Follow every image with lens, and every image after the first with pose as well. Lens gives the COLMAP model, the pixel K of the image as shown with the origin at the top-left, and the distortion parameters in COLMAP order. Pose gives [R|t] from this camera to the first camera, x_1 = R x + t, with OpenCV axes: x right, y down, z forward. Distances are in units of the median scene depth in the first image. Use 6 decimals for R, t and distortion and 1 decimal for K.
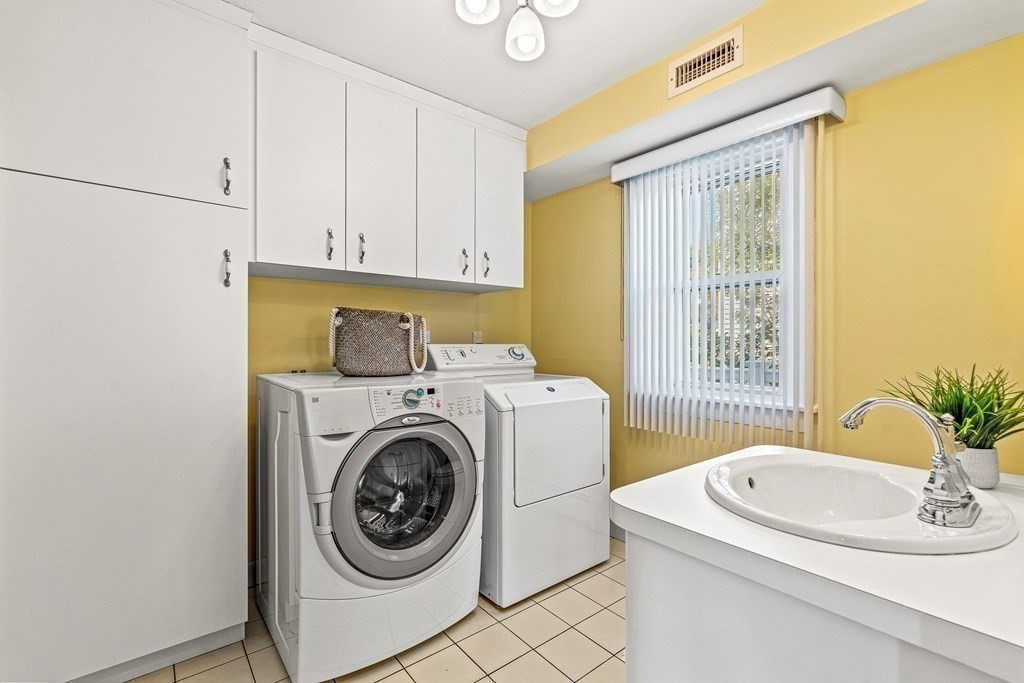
lens RADIAL K [[455.0, 0, 514.6], [0, 455.0, 342.9], [0, 0, 1]] dist [-0.003417, -0.000055]
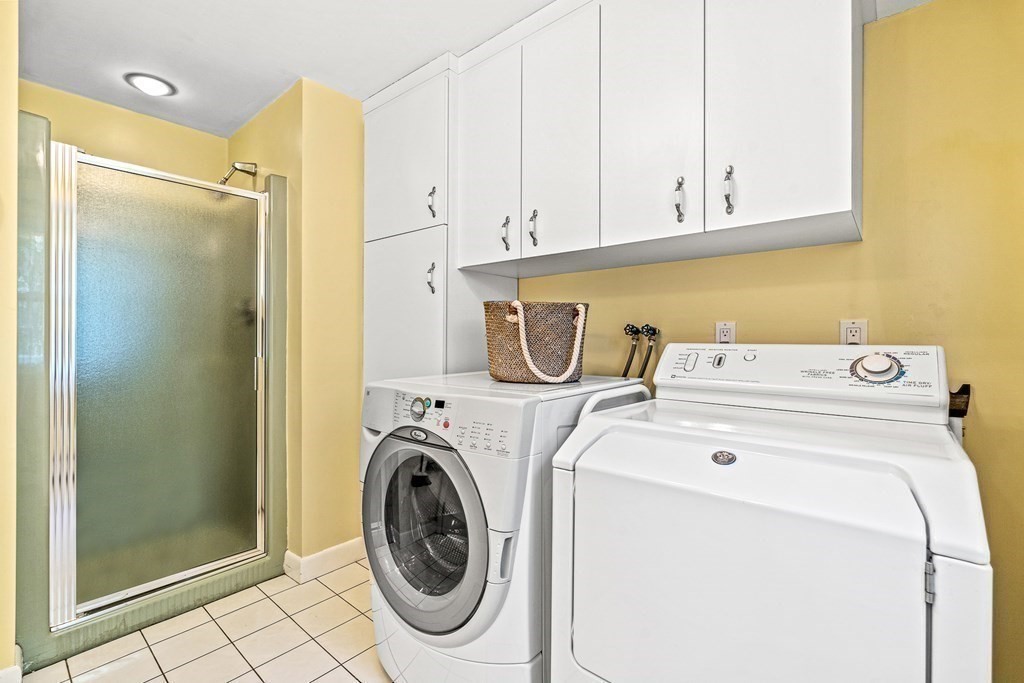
lens RADIAL K [[455.0, 0, 512.8], [0, 455.0, 337.8], [0, 0, 1]] dist [-0.003417, -0.000055]
pose [[0.174017, -0.002290, -0.984740, 0.557781], [-0.005522, 0.999979, -0.003301, -0.003114], [0.984727, 0.006012, 0.174001, 0.937587]]
